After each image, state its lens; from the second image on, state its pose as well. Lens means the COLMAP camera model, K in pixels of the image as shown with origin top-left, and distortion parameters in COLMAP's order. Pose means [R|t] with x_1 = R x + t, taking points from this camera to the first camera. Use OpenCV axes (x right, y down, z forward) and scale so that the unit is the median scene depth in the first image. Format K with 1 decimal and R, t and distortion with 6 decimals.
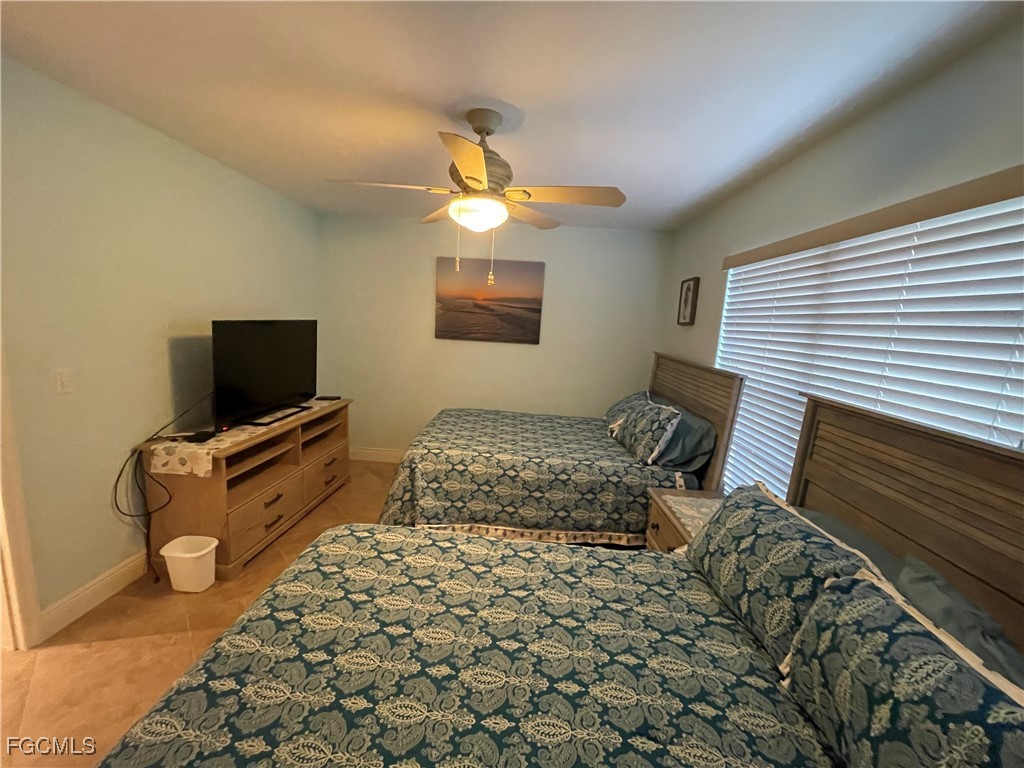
lens RADIAL K [[415.7, 0, 510.9], [0, 415.7, 388.6], [0, 0, 1]] dist [-0.002714, 0.002179]
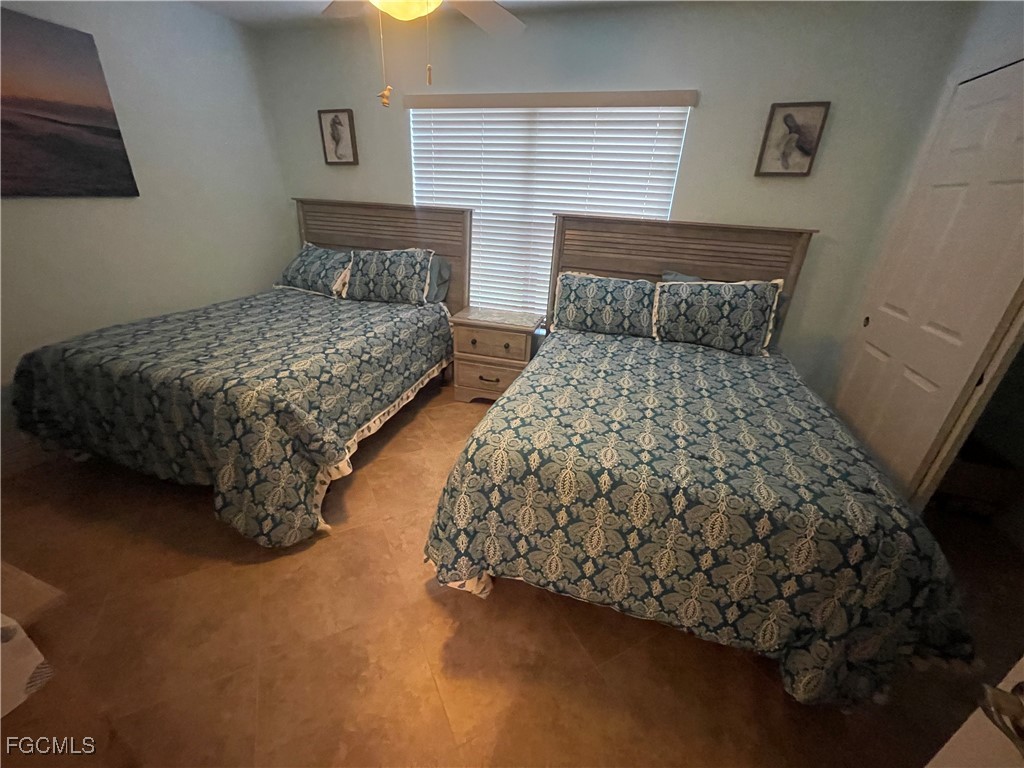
lens RADIAL K [[415.7, 0, 509.7], [0, 415.7, 384.9], [0, 0, 1]] dist [-0.002714, 0.002179]
pose [[0.245791, -0.447263, 0.859967, -0.677320], [0.134488, 0.894337, 0.426701, -0.070529], [-0.959948, 0.010776, 0.279971, 0.462837]]
